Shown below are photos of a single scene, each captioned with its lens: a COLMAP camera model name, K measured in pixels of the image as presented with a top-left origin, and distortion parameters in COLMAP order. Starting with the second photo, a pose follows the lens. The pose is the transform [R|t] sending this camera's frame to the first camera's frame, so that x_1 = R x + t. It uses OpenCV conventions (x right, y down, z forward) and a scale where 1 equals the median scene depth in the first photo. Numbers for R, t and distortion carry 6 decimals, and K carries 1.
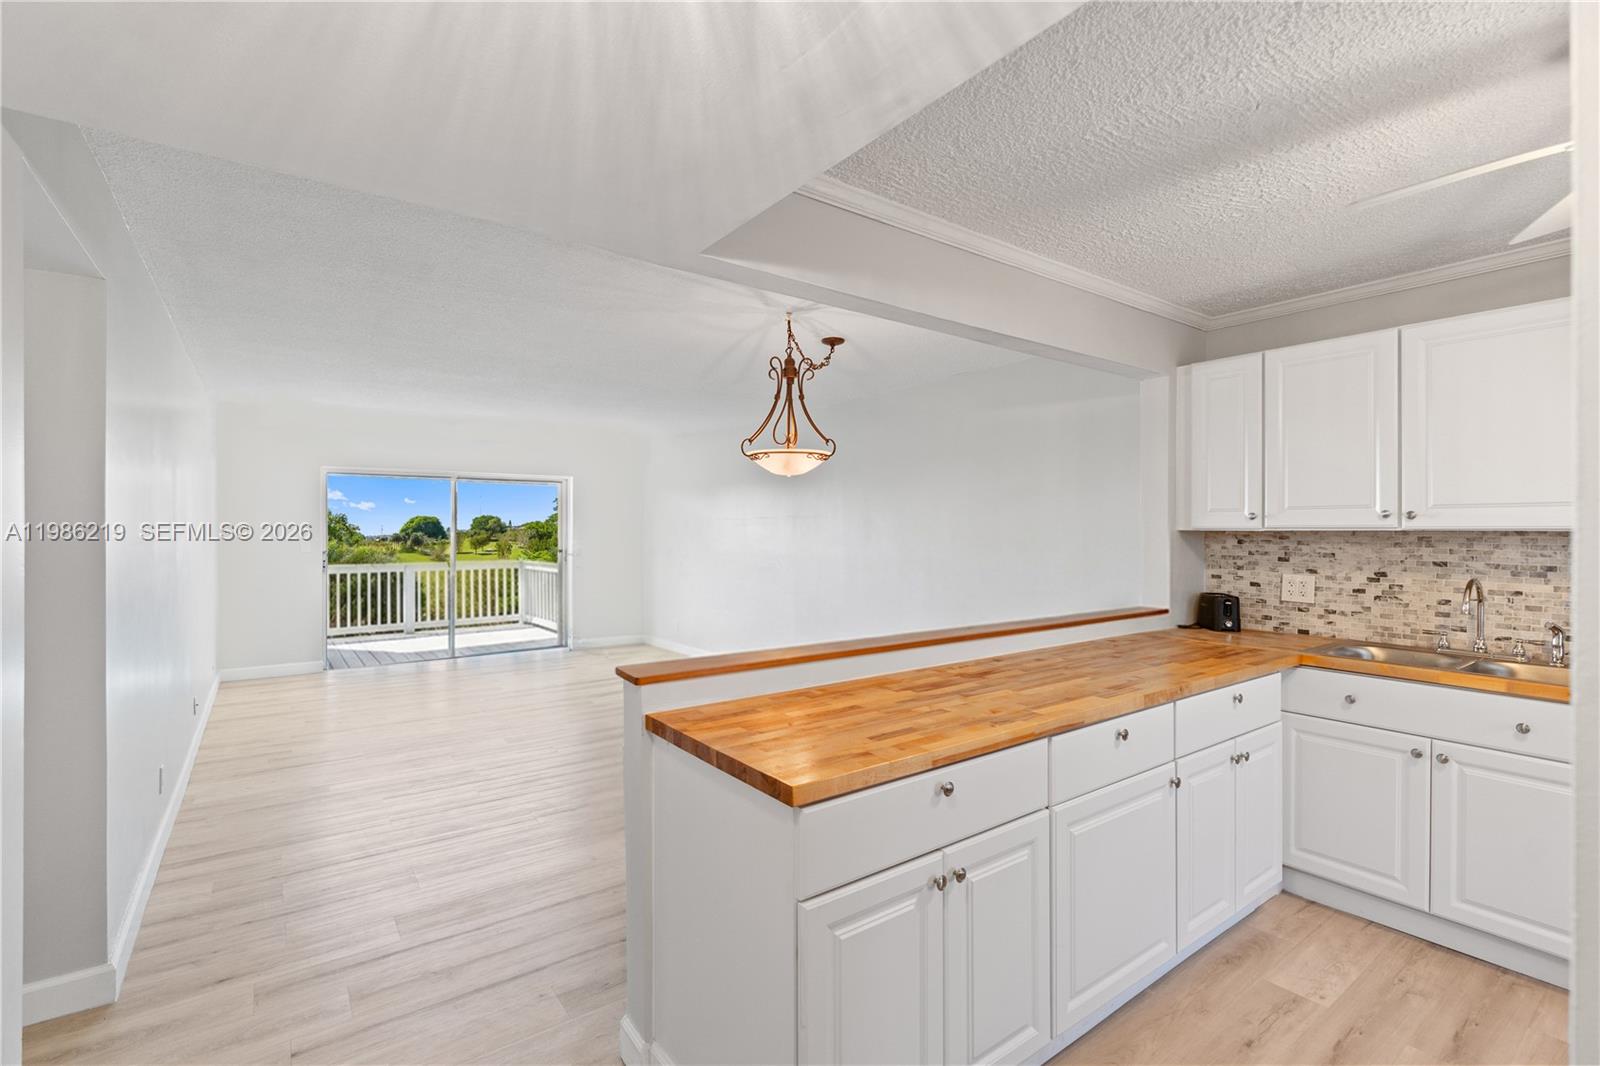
lens RADIAL K [[711.3, 0, 801.0], [0, 711.3, 532.6], [0, 0, 1]] dist [-0.008086, 0.002096]
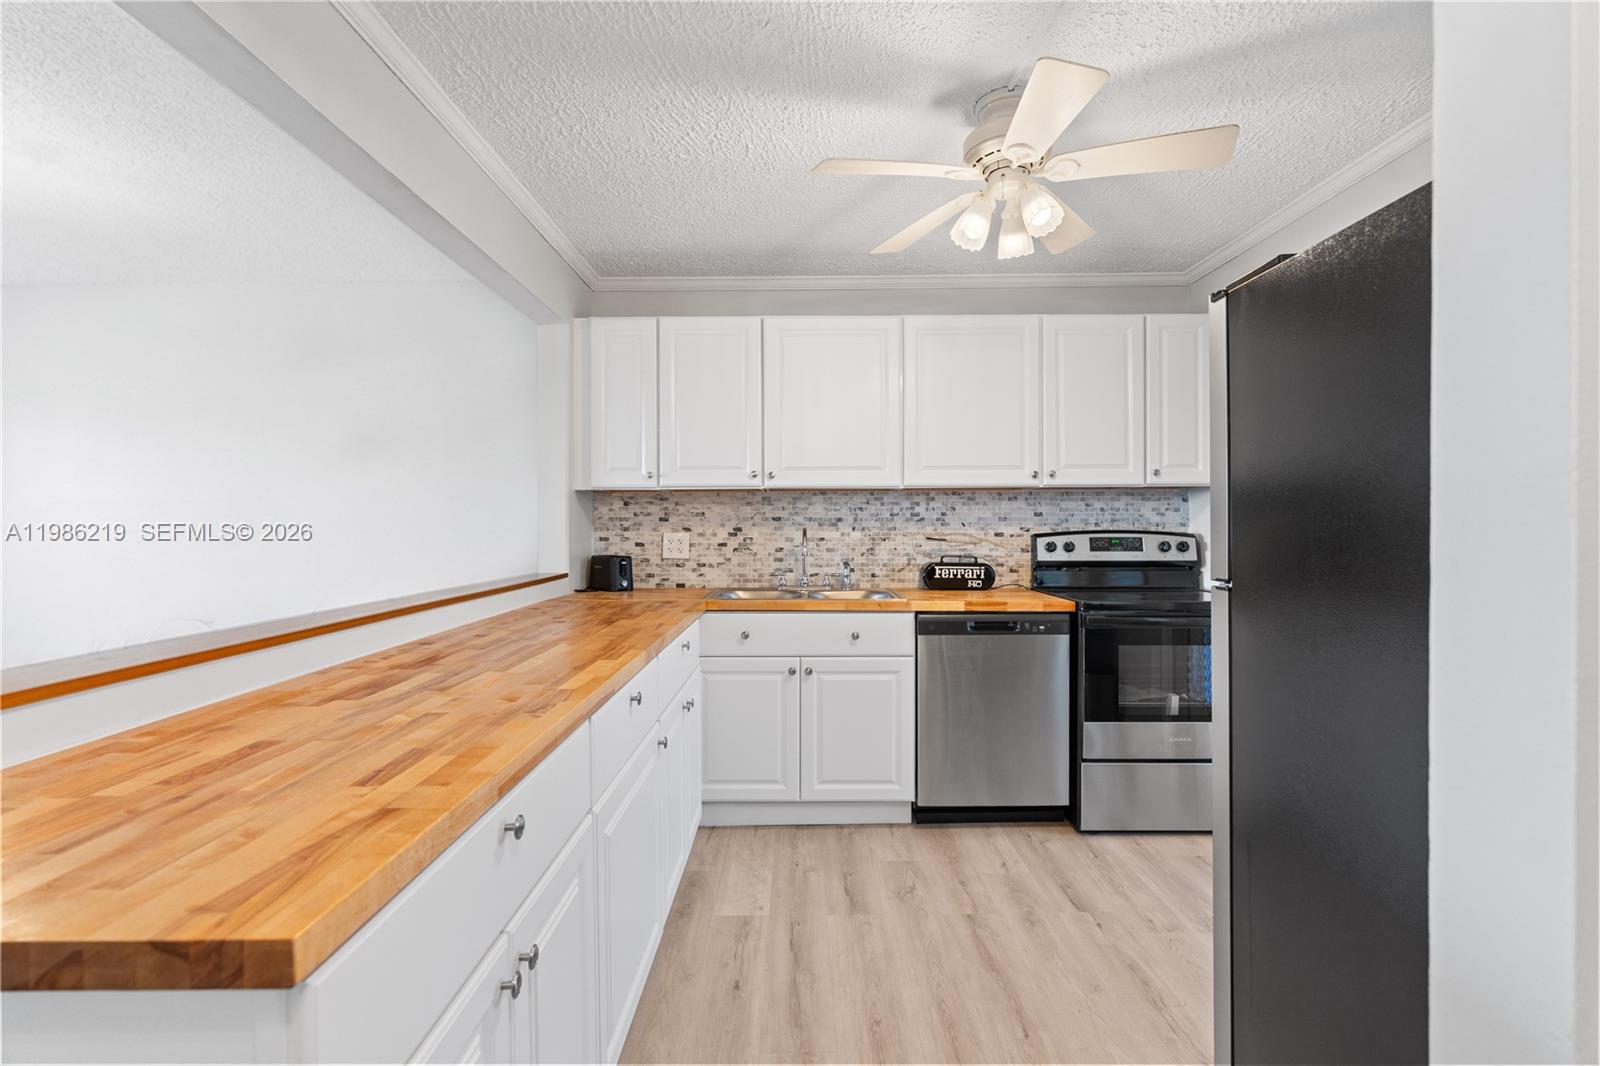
lens RADIAL K [[711.3, 0, 790.6], [0, 711.3, 529.4], [0, 0, 1]] dist [-0.008086, 0.002096]
pose [[0.593616, -0.008622, 0.804702, -0.079540], [0.006484, 0.999961, 0.005931, 0.055670], [-0.804722, 0.001697, 0.593649, 0.244410]]
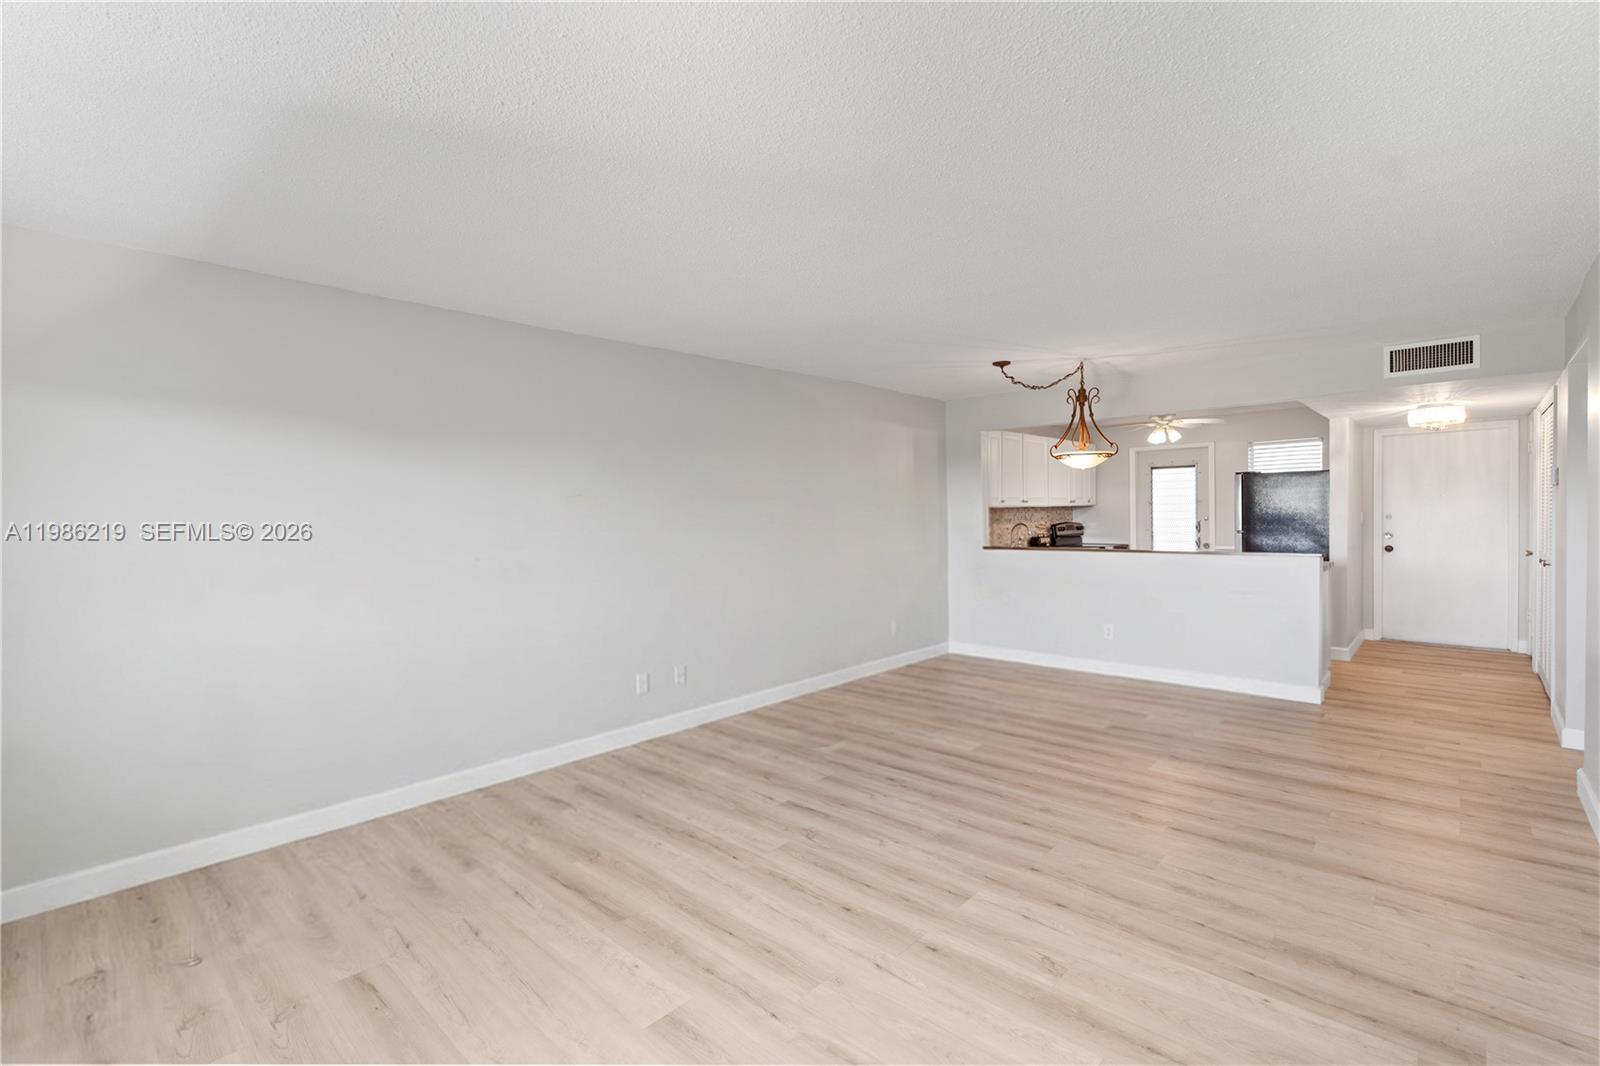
lens RADIAL K [[711.3, 0, 791.9], [0, 711.3, 527.9], [0, 0, 1]] dist [-0.008086, 0.002096]
pose [[-0.264834, -0.014889, 0.964179, -1.409128], [0.015169, 0.999693, 0.019604, 0.013803], [-0.964175, 0.019818, -0.264527, 2.433648]]
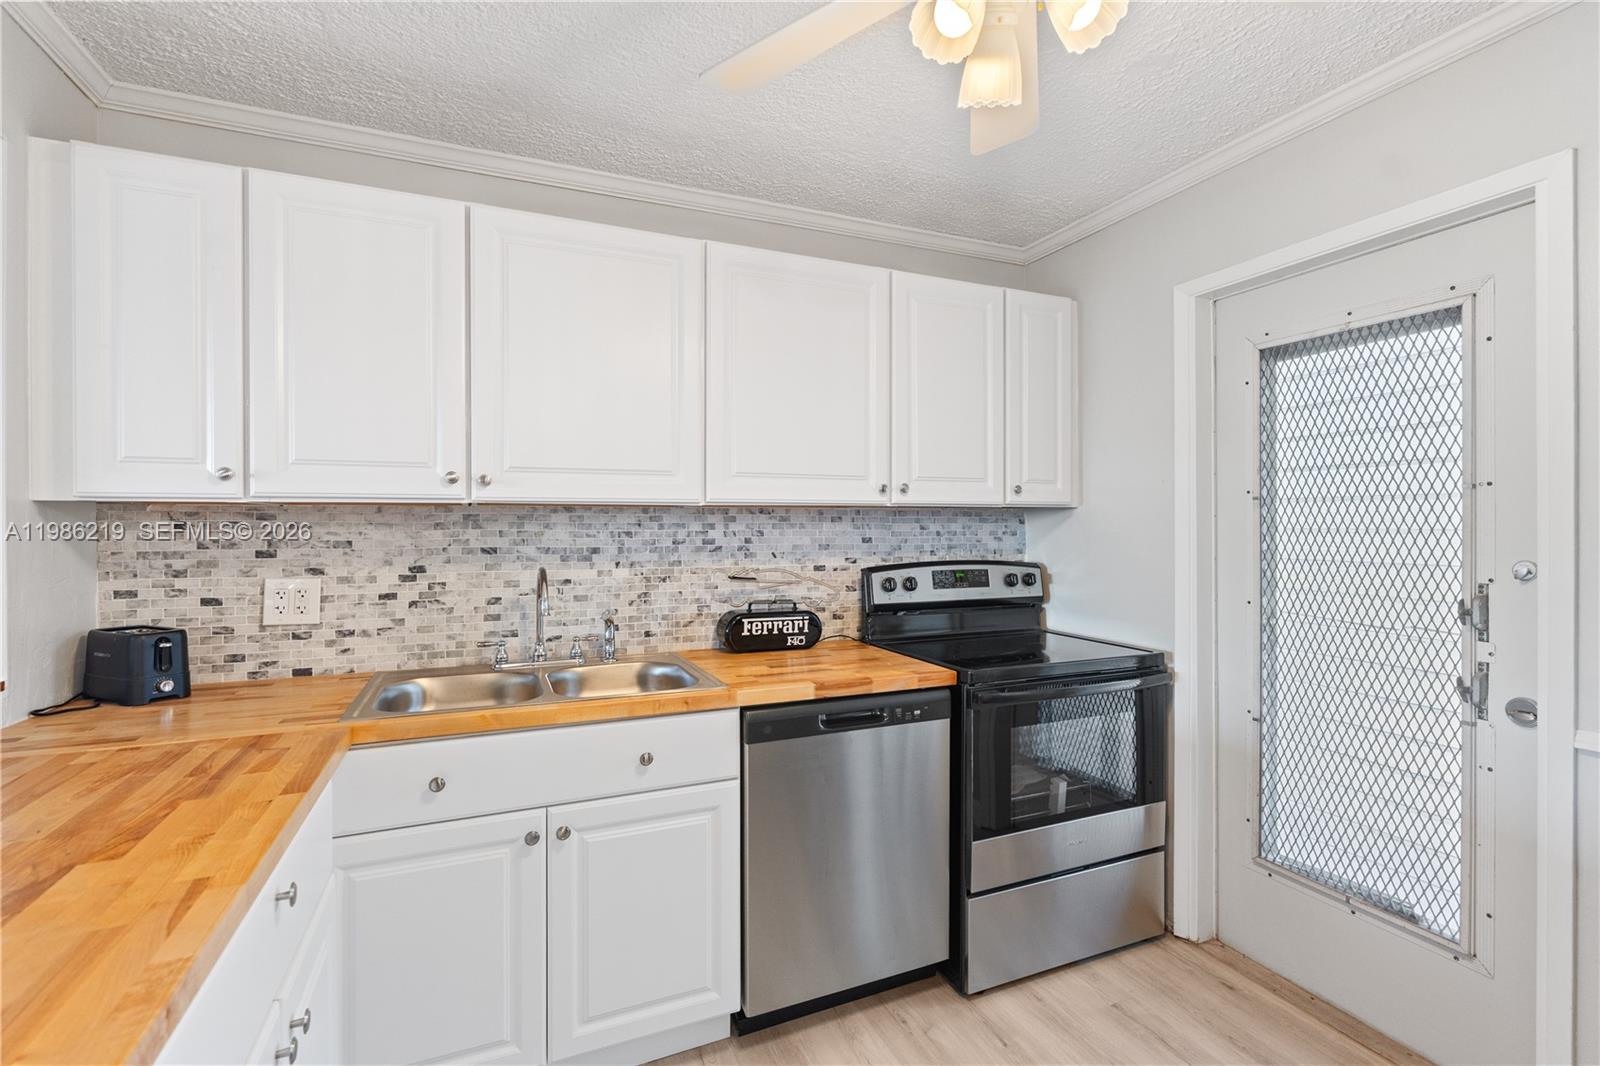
lens RADIAL K [[711.3, 0, 793.6], [0, 711.3, 527.2], [0, 0, 1]] dist [-0.008086, 0.002096]
pose [[0.211413, -0.006421, 0.977376, 0.234335], [0.005944, 0.999968, 0.005284, 0.017528], [-0.977379, 0.004692, 0.211445, 0.523735]]
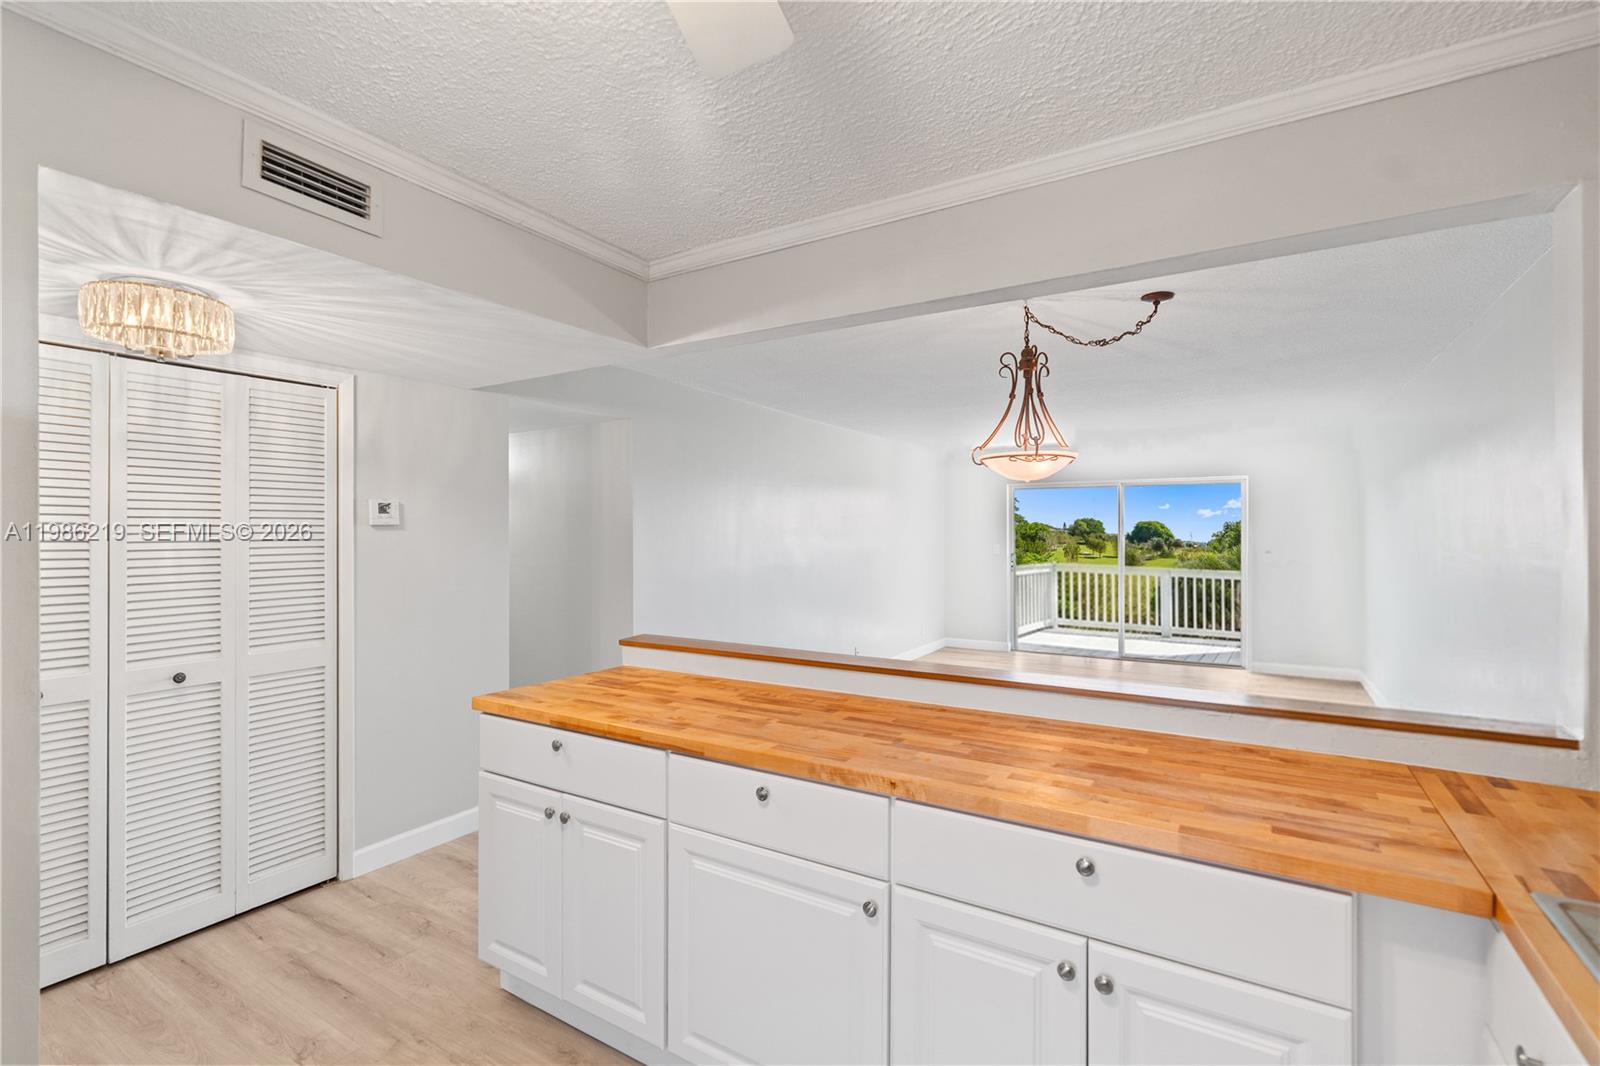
lens RADIAL K [[711.3, 0, 804.4], [0, 711.3, 524.3], [0, 0, 1]] dist [-0.008086, 0.002096]
pose [[0.392755, -0.009984, -0.919589, 0.875299], [-0.008134, 0.999864, -0.014330, -0.012062], [0.919607, 0.013108, 0.392621, 0.503781]]
